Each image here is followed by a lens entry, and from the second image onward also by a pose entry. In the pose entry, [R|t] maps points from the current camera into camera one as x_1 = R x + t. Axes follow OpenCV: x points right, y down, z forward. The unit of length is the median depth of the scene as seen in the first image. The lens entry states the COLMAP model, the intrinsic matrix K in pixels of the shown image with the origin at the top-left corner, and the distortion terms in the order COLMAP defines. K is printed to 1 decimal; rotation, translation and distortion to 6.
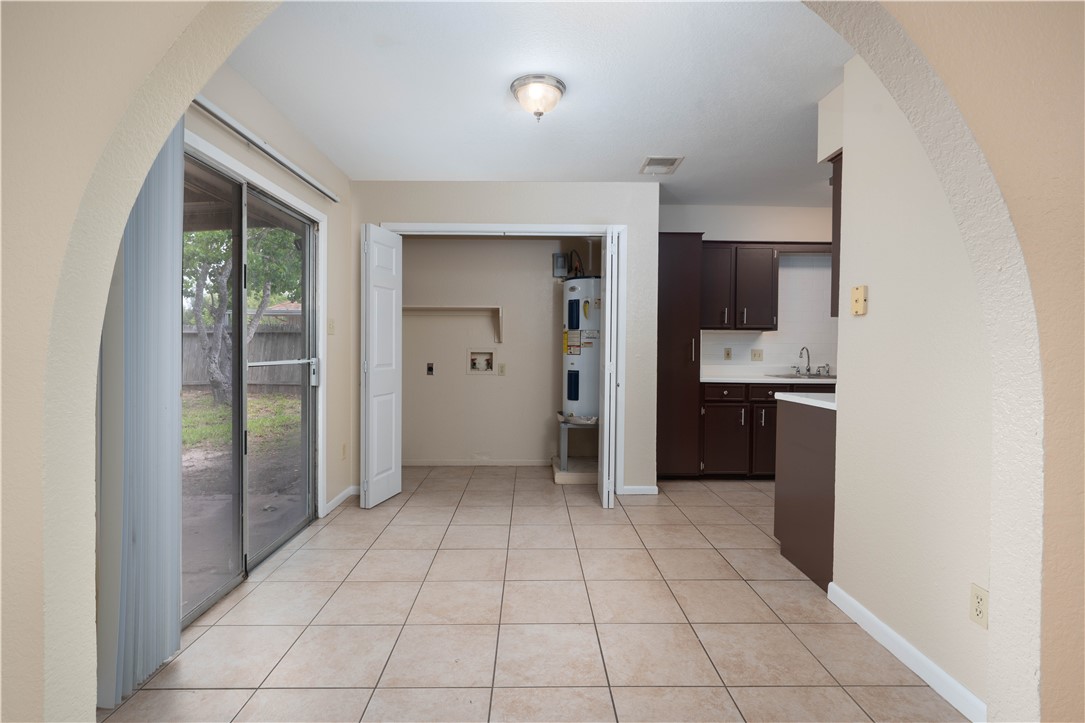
lens RADIAL K [[526.4, 0, 546.7], [0, 526.4, 355.5], [0, 0, 1]] dist [-0.002917, 0.000145]
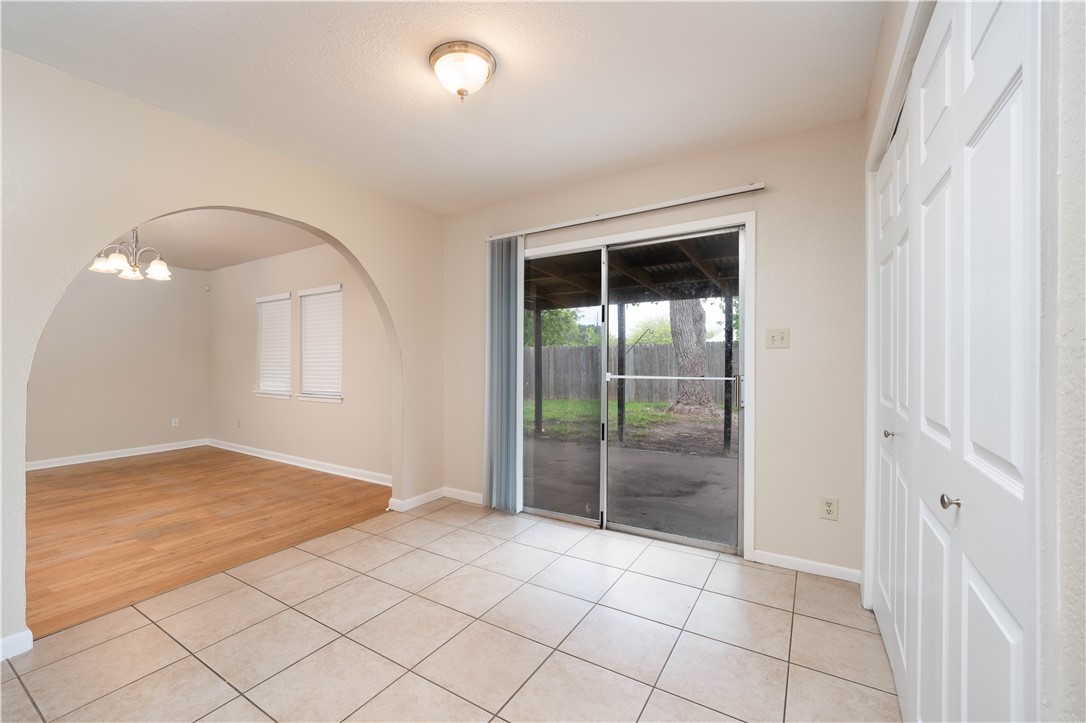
lens RADIAL K [[441.1, 0, 534.8], [0, 441.1, 362.5], [0, 0, 1]] dist [-0.001895, 0.000092]
pose [[-0.555423, 0.003870, -0.831559, 0.282467], [-0.007175, 0.999930, 0.009446, -0.017031], [0.831537, 0.011213, -0.555356, 0.840736]]
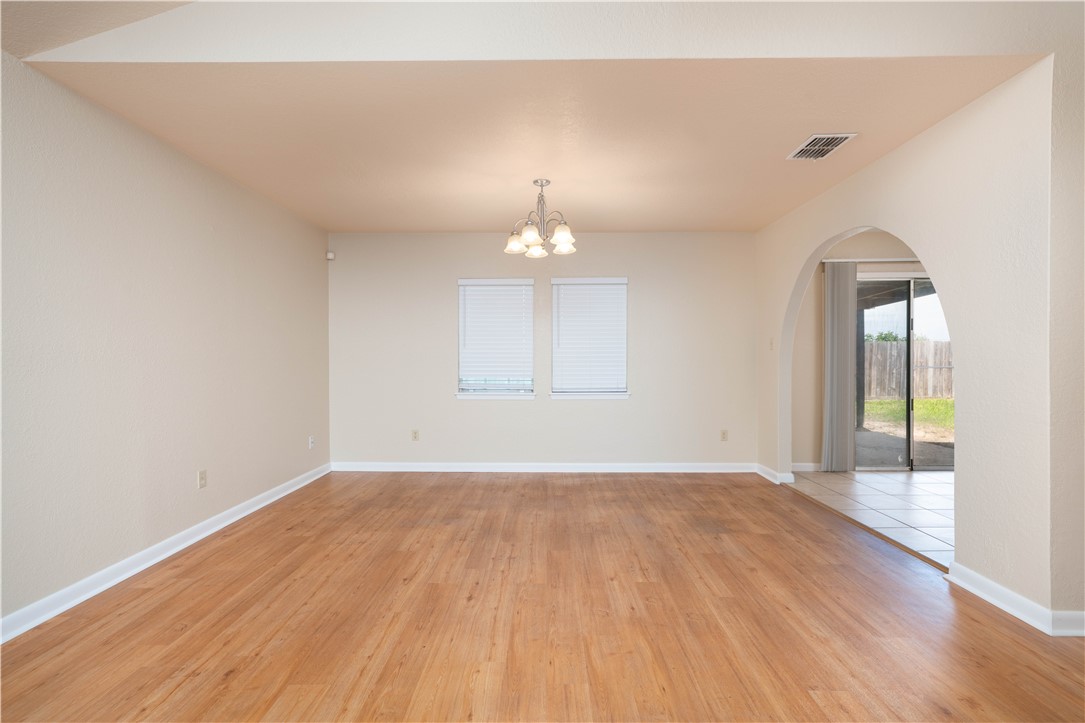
lens RADIAL K [[481.1, 0, 546.7], [0, 481.1, 362.8], [0, 0, 1]] dist [0.019962, 0.000015]
pose [[-0.021755, -0.001174, -0.999763, 0.765055], [-0.012352, 0.999923, -0.000905, 0.010747], [0.999687, 0.012329, -0.021768, -0.226841]]
